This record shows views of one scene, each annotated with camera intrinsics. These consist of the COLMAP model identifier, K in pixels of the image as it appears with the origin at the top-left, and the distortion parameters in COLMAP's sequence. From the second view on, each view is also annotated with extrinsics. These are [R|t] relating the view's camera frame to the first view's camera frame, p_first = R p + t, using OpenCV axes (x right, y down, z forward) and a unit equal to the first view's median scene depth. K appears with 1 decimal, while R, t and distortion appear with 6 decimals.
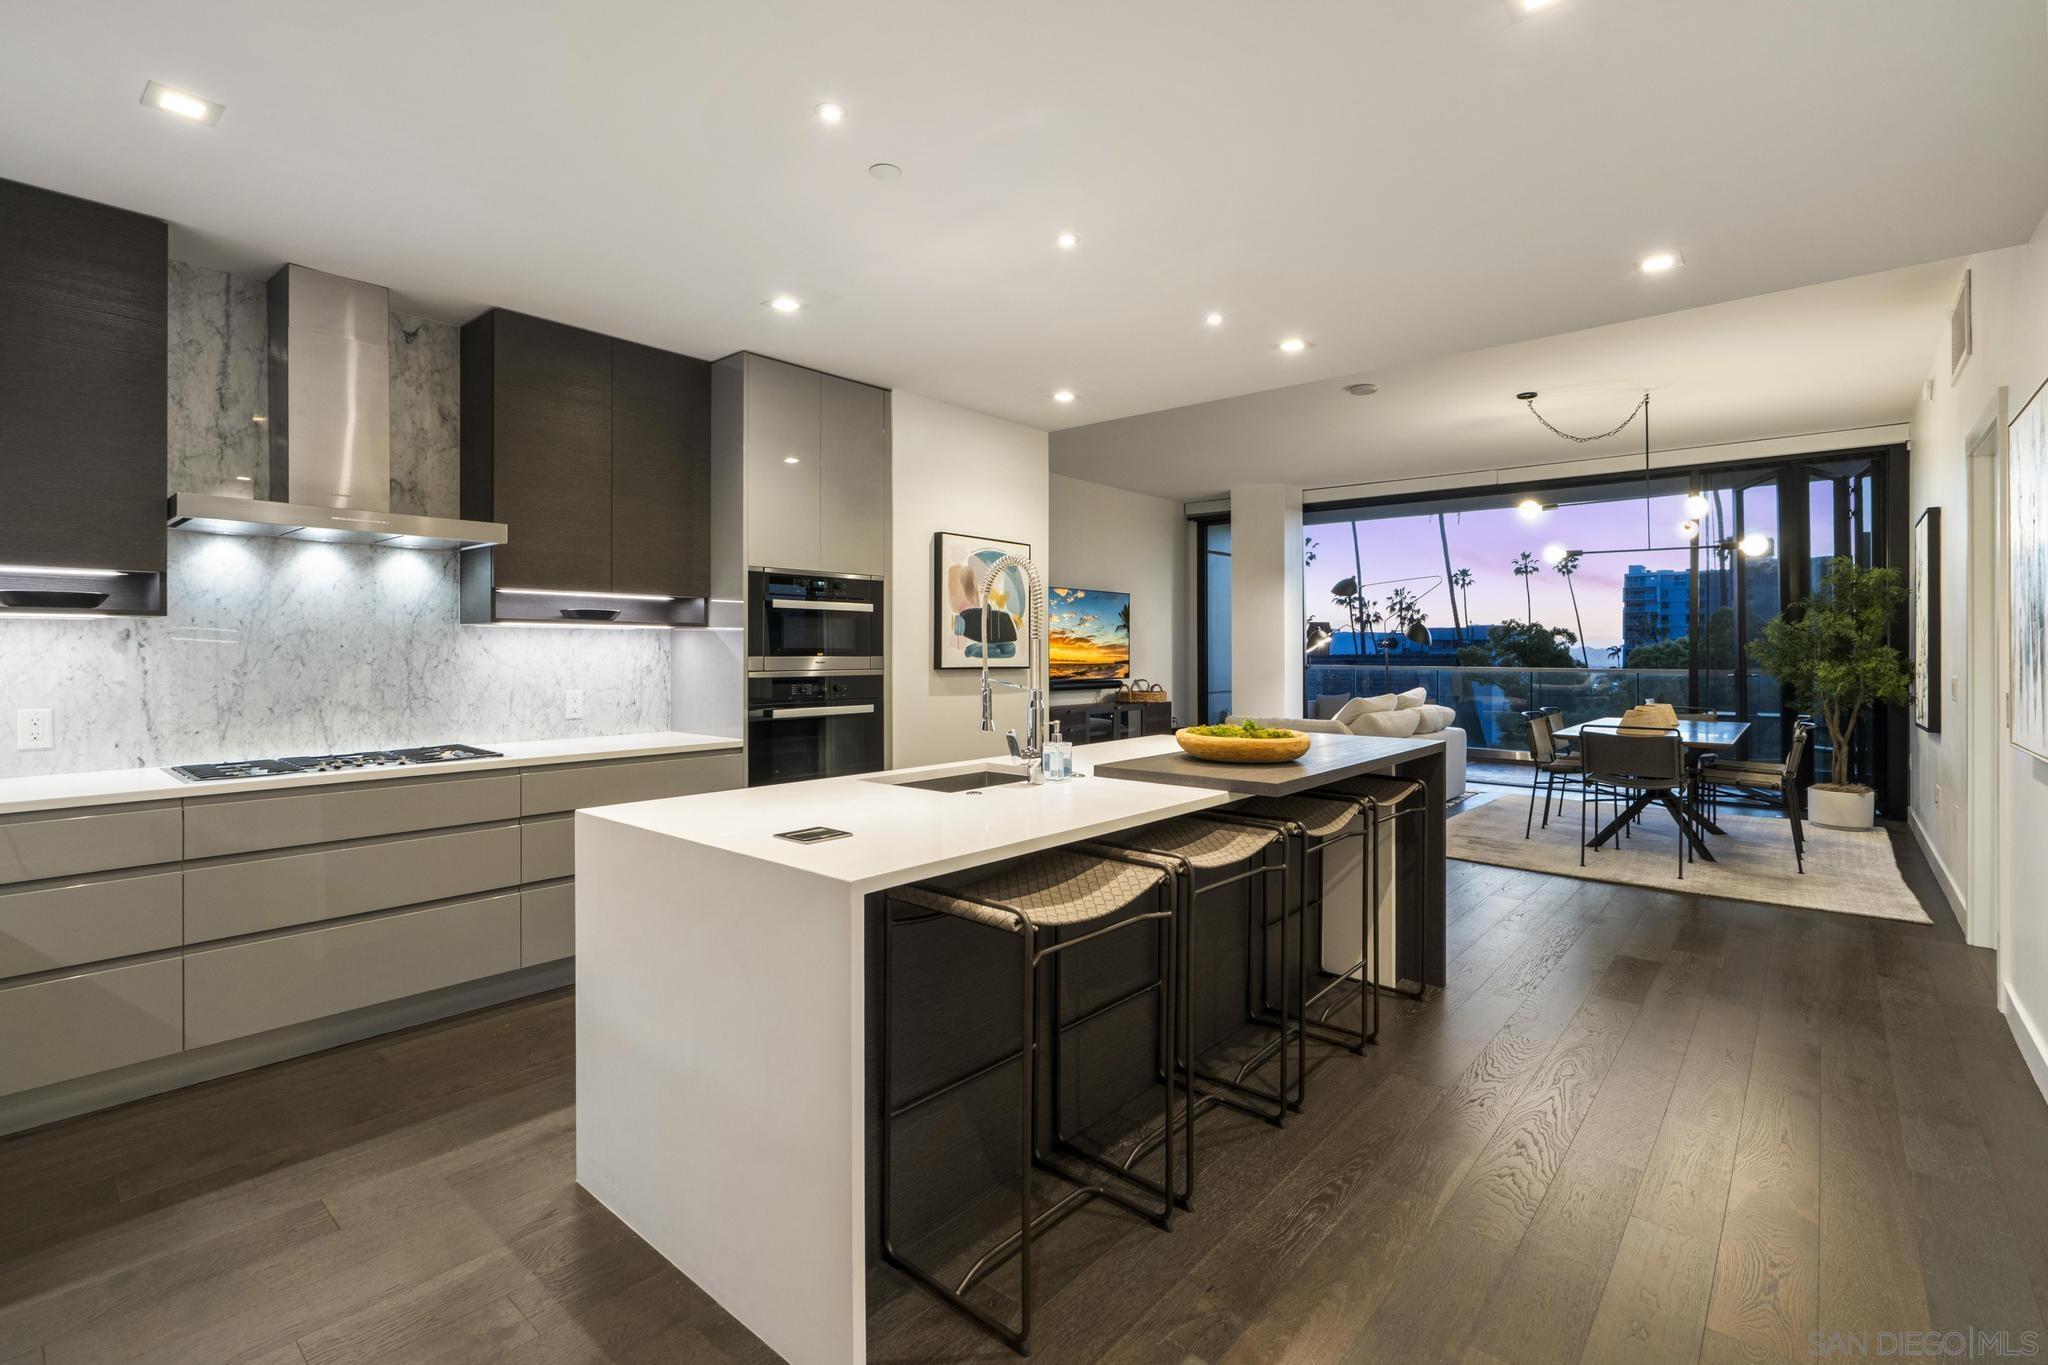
lens RADIAL K [[933.7, 0, 1020.4], [0, 933.7, 645.4], [0, 0, 1]] dist [-0.003556, 0.000613]
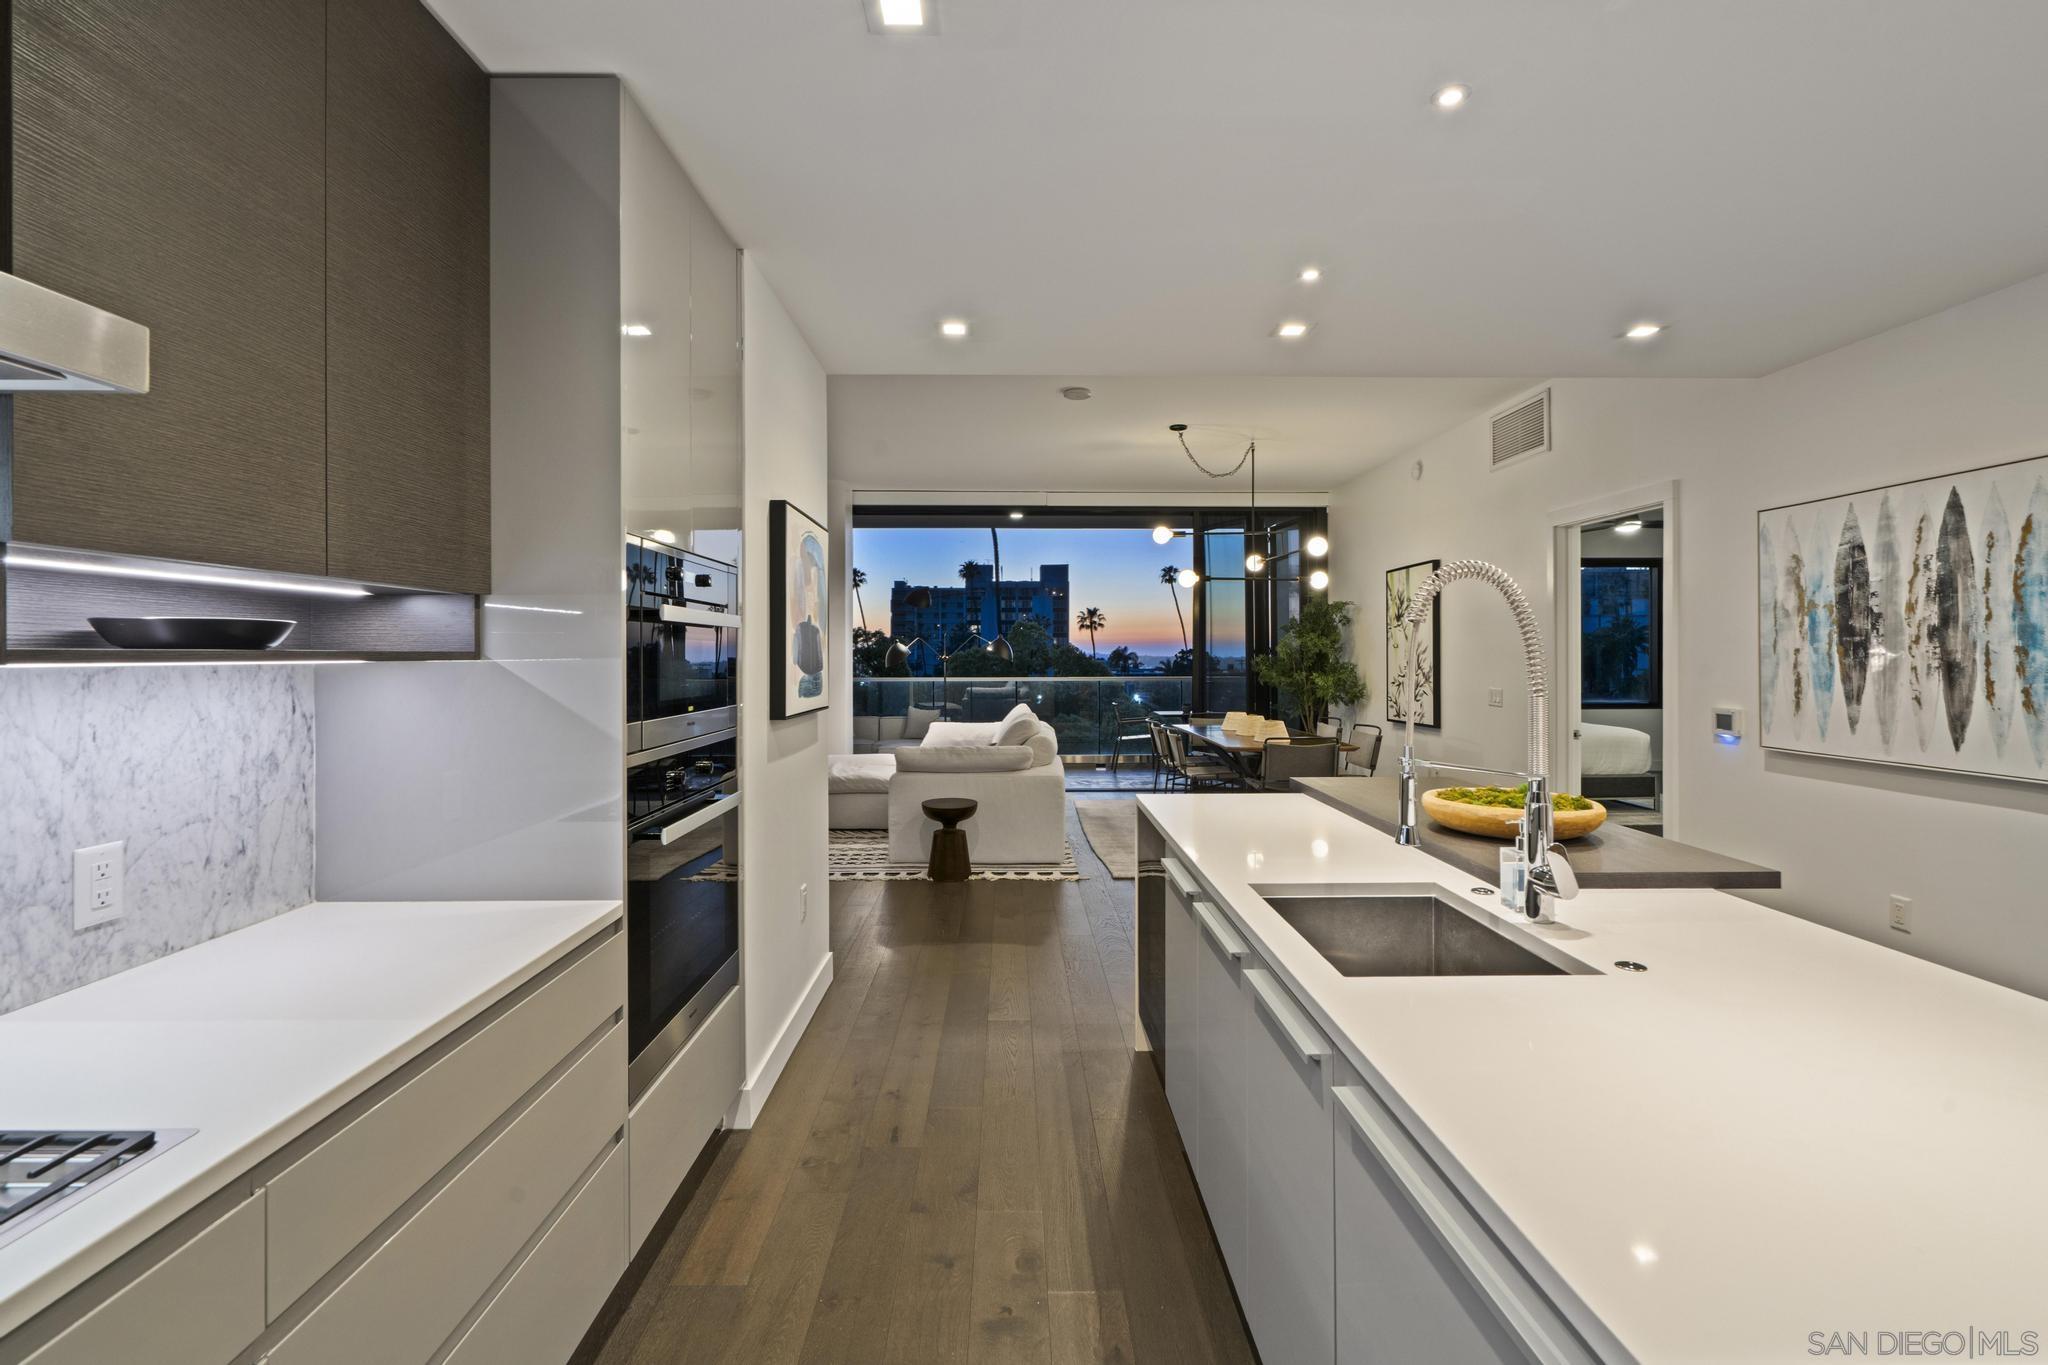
lens RADIAL K [[928.9, 0, 1020.9], [0, 928.9, 651.3], [0, 0, 1]] dist [-0.003314, 0.000713]
pose [[0.748467, -0.001498, 0.663170, -0.372502], [-0.000991, 0.999994, 0.003377, -0.021920], [-0.663171, -0.003185, 0.748461, 0.420454]]
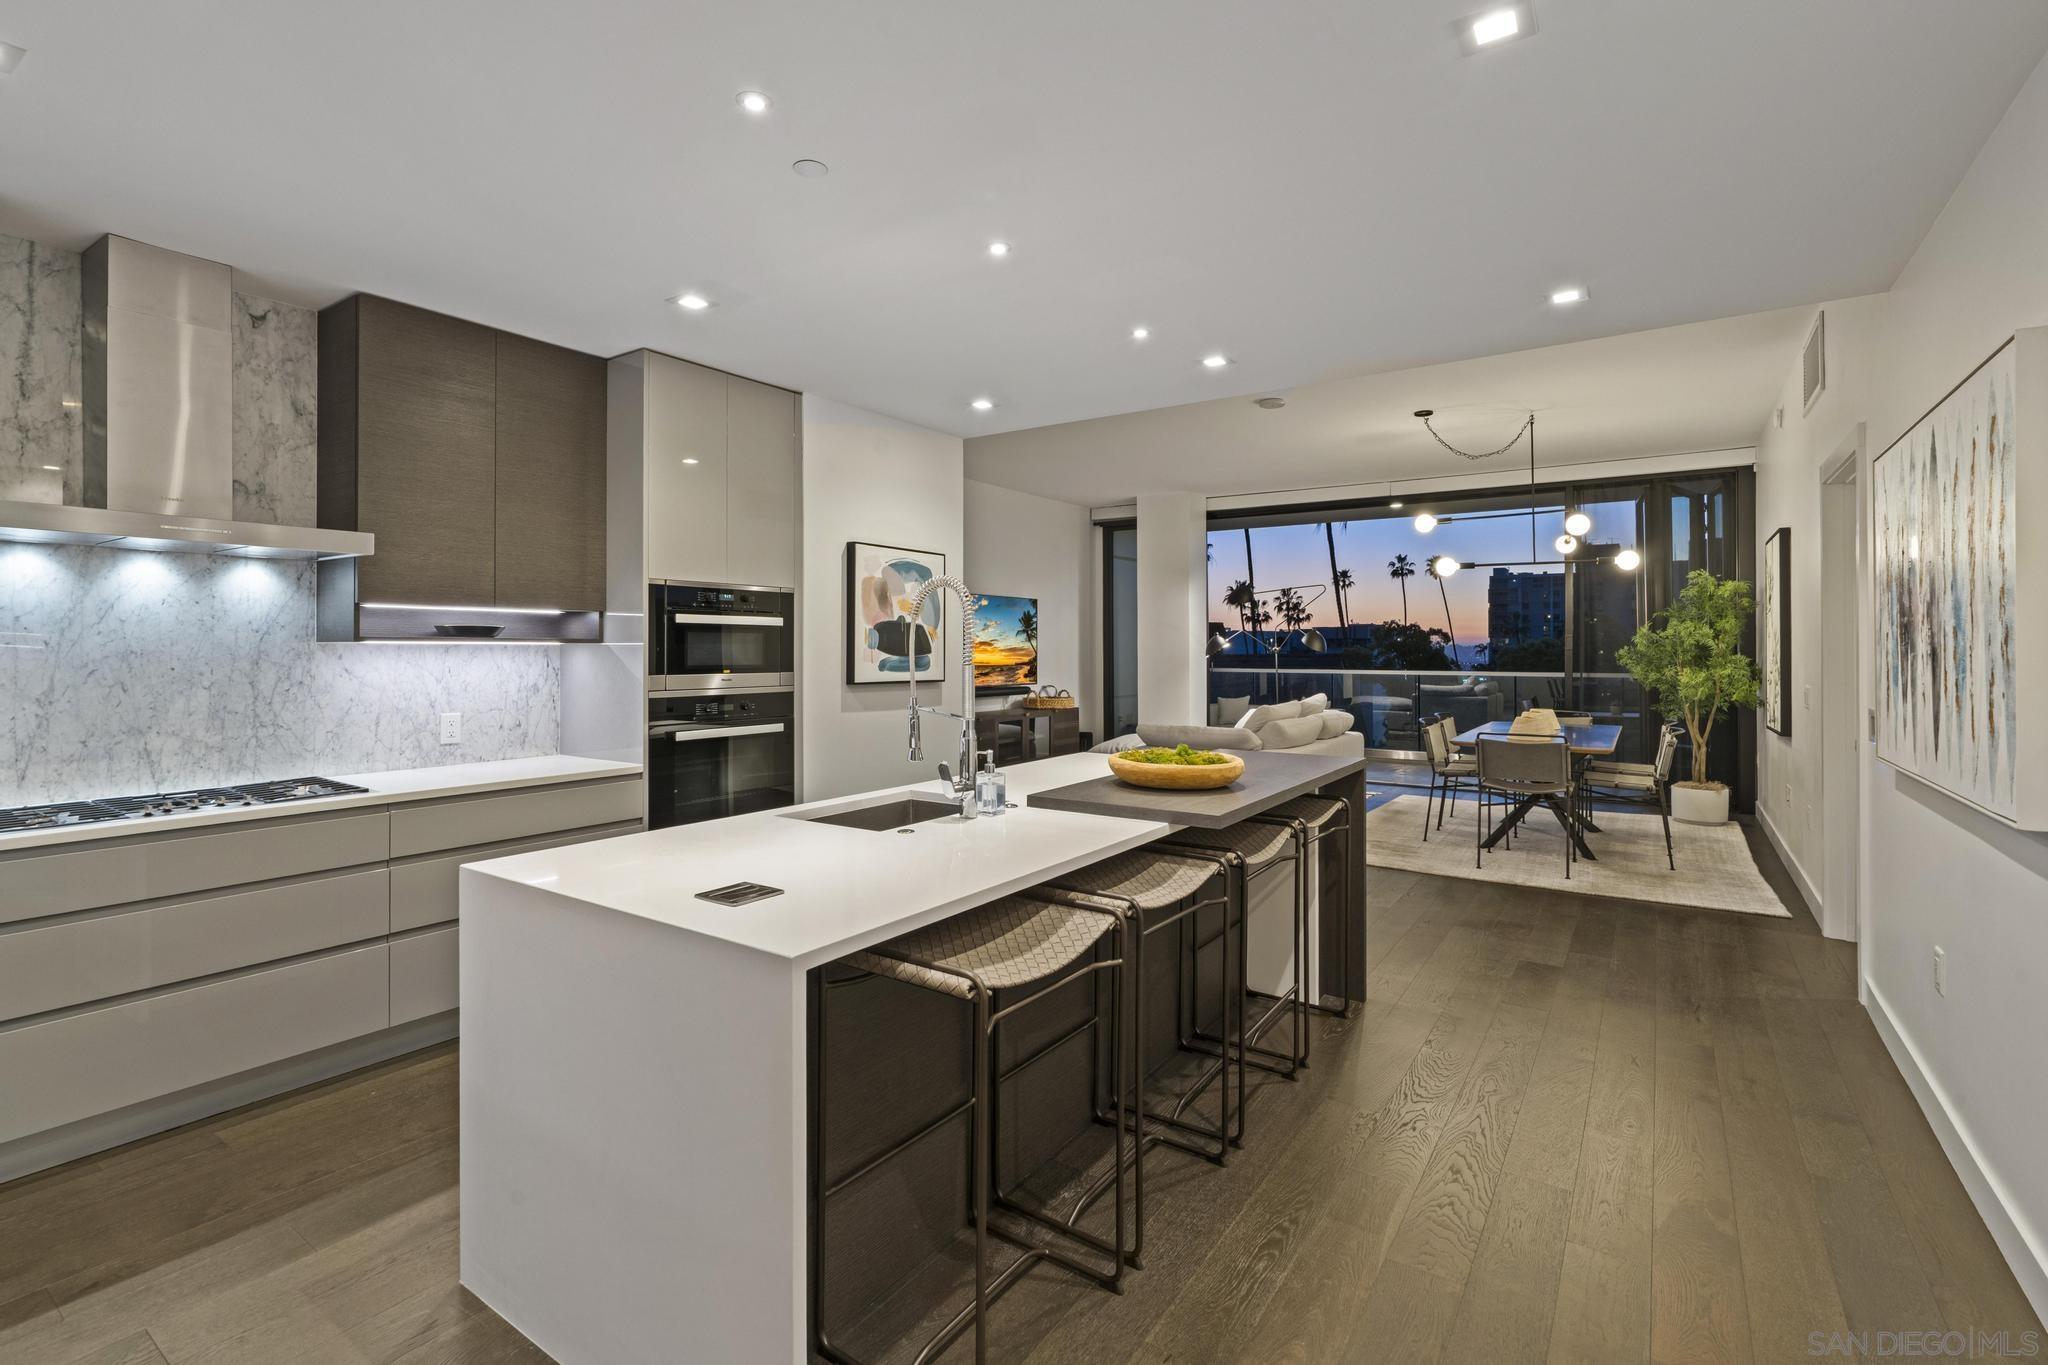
lens RADIAL K [[934.1, 0, 1021.9], [0, 934.1, 640.0], [0, 0, 1]] dist [-0.003845, 0.000351]
pose [[0.993885, -0.000654, 0.110415, -0.019009], [0.001069, 0.999993, -0.003696, -0.015923], [-0.110412, 0.003791, 0.993879, 0.025166]]
